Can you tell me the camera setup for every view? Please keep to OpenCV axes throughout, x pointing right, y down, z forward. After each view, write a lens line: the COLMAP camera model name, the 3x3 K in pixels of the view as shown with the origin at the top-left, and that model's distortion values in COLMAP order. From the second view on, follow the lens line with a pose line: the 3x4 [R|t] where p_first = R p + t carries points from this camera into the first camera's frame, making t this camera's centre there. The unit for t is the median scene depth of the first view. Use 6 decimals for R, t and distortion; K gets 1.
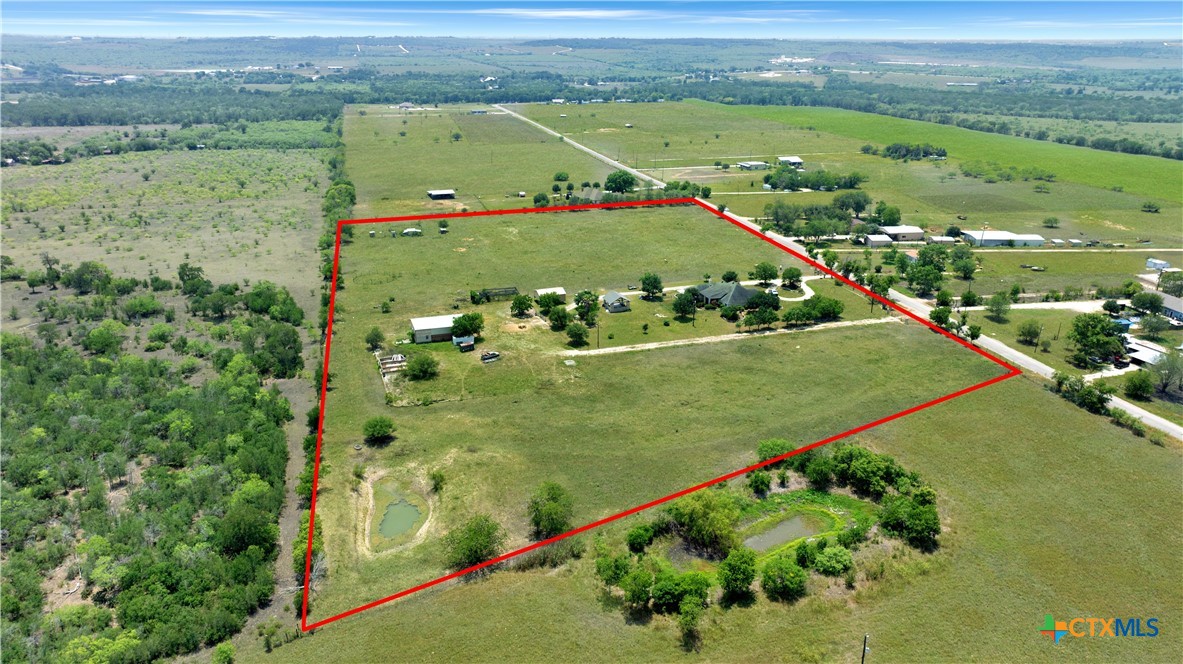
lens RADIAL K [[861.2, 0, 591.5], [0, 861.2, 332.0], [0, 0, 1]] dist [-0.034064, 0.059508]
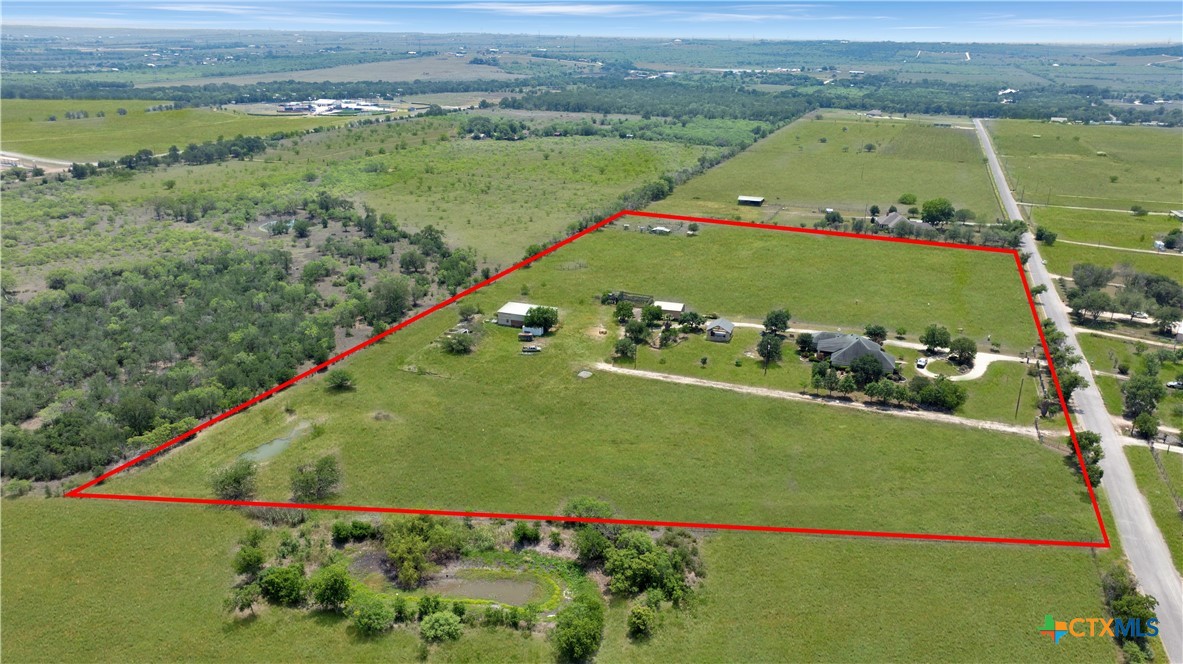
lens RADIAL K [[861.2, 0, 591.5], [0, 861.2, 332.0], [0, 0, 1]] dist [-0.034064, 0.059508]
pose [[0.784373, 0.209855, -0.583712, 0.470861], [-0.213118, 0.974920, 0.064122, -0.065208], [0.582529, 0.074104, 0.809425, 0.195522]]
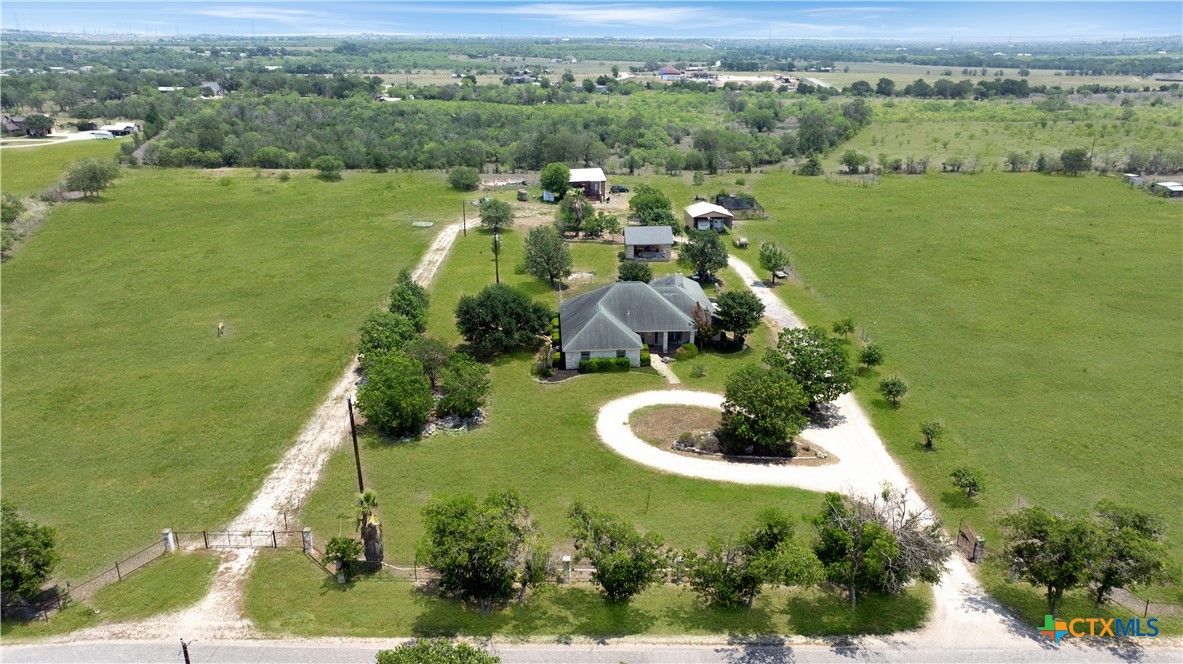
lens RADIAL K [[861.2, 0, 591.5], [0, 861.2, 332.0], [0, 0, 1]] dist [-0.034064, 0.059508]
pose [[-0.295444, 0.314711, -0.902037, 0.522511], [-0.325520, 0.854525, 0.404752, -0.187555], [0.898192, 0.413213, -0.150019, 1.114865]]
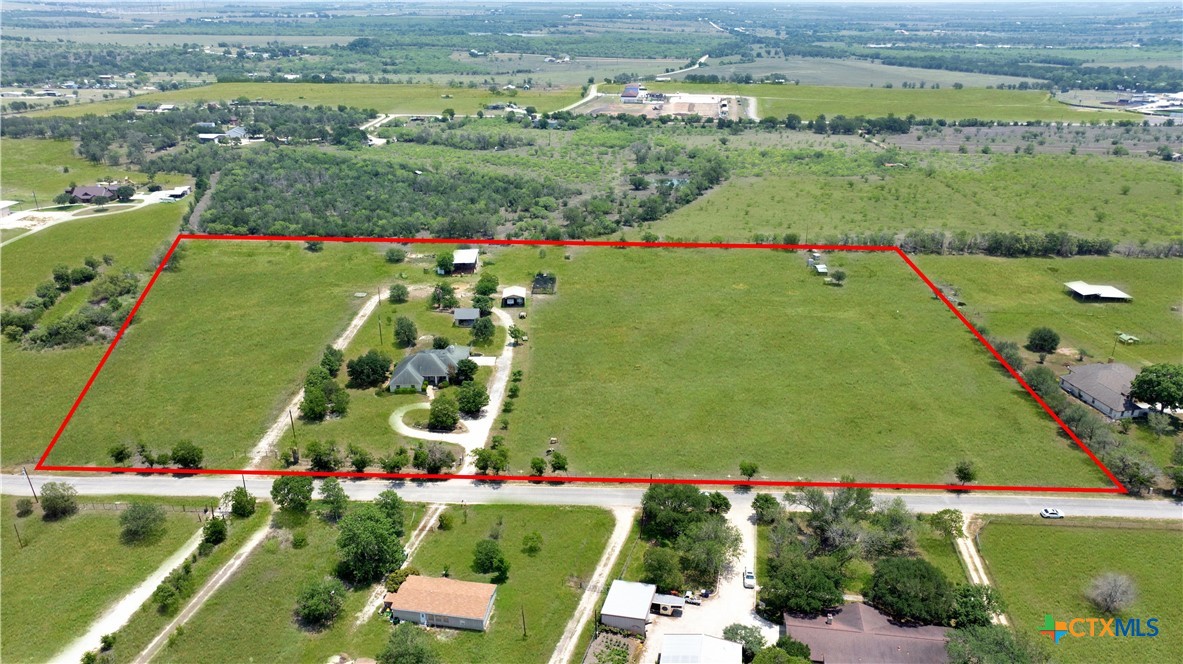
lens RADIAL K [[861.2, 0, 591.5], [0, 861.2, 332.0], [0, 0, 1]] dist [-0.034064, 0.059508]
pose [[-0.322936, 0.347979, -0.880126, 0.872072], [-0.327354, 0.831483, 0.448860, -0.521220], [0.888004, 0.433066, -0.154604, 1.338706]]
